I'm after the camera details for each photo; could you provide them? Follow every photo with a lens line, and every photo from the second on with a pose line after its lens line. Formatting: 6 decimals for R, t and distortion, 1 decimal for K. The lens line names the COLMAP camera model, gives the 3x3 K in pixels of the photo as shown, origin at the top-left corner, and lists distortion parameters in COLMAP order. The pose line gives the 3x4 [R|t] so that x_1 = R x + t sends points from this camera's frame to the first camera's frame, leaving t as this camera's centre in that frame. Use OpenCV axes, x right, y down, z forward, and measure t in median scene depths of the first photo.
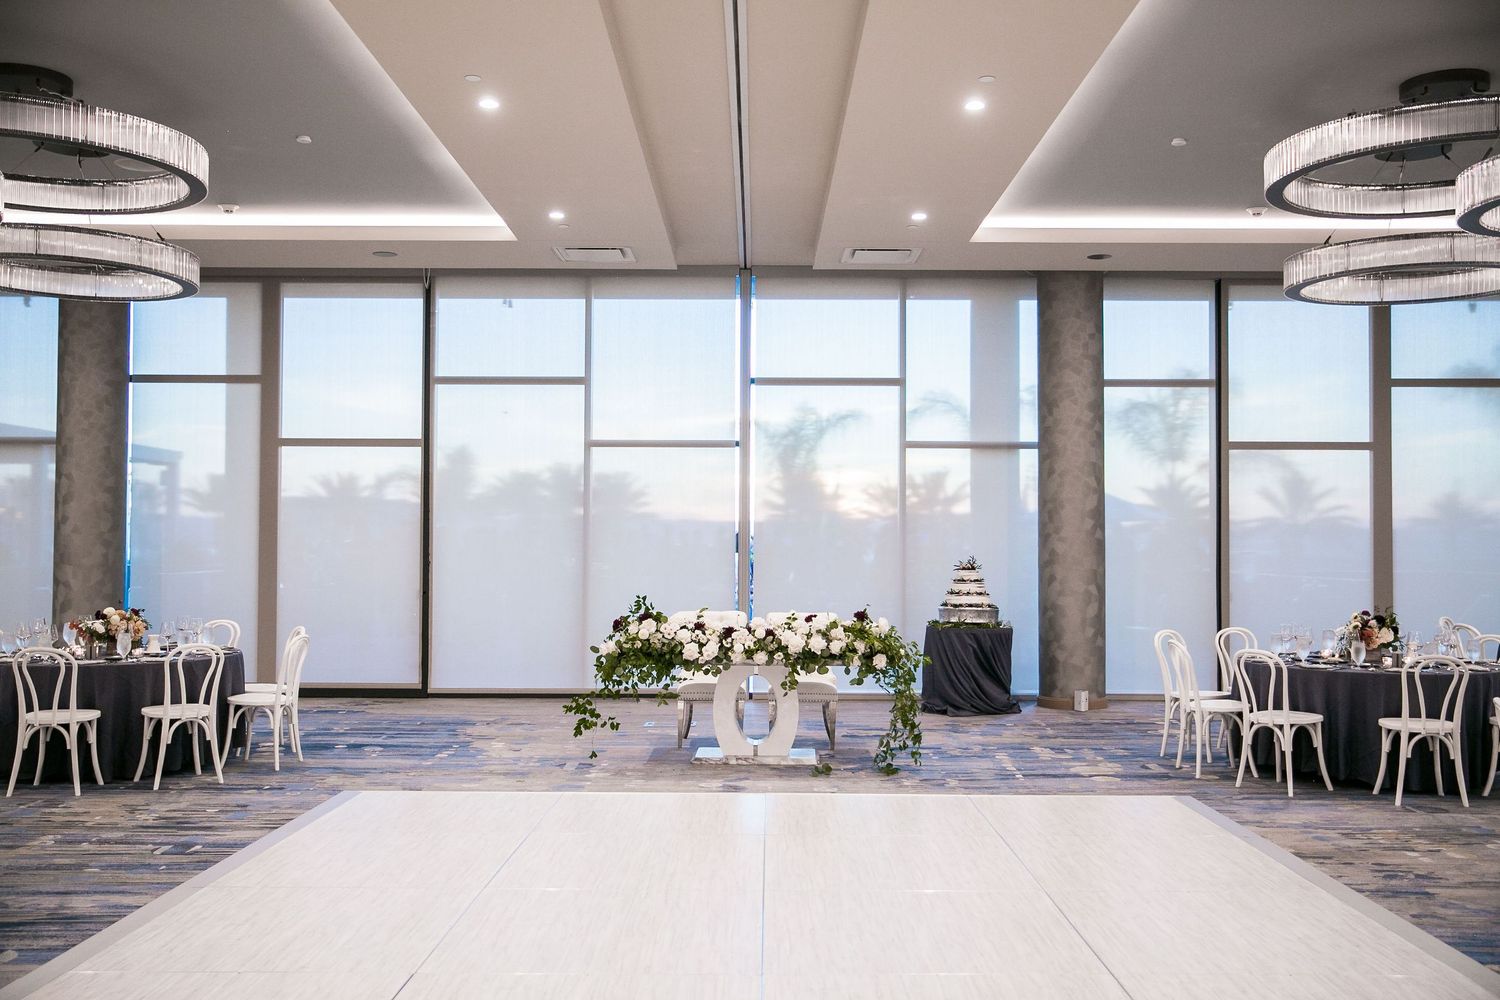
lens RADIAL K [[1511.0, 0, 751.2], [0, 1511.0, 501.0], [0, 0, 1]] dist [-0.000534, 0.000000]
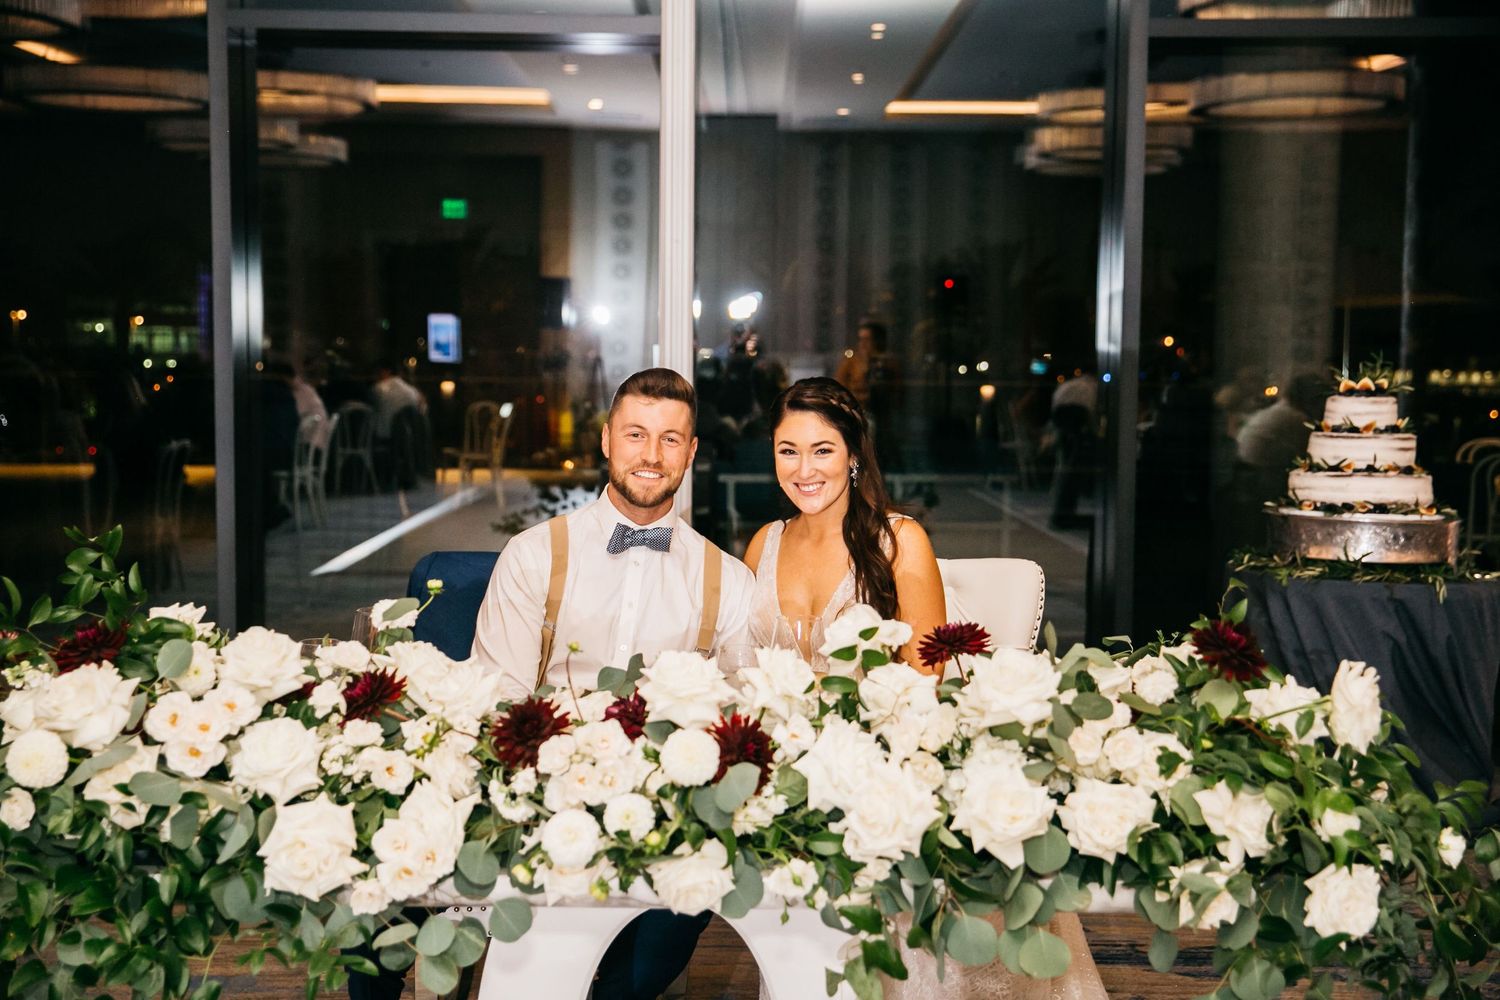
lens RADIAL K [[2147.4, 0, 750.2], [0, 2147.4, 500.7], [0, 0, 1]] dist [-0.009791, 0.000000]
pose [[0.999967, 0.001746, 0.007931, 0.011010], [-0.002504, 0.995319, 0.096607, 0.032483], [-0.007725, -0.096623, 0.995291, 0.741725]]
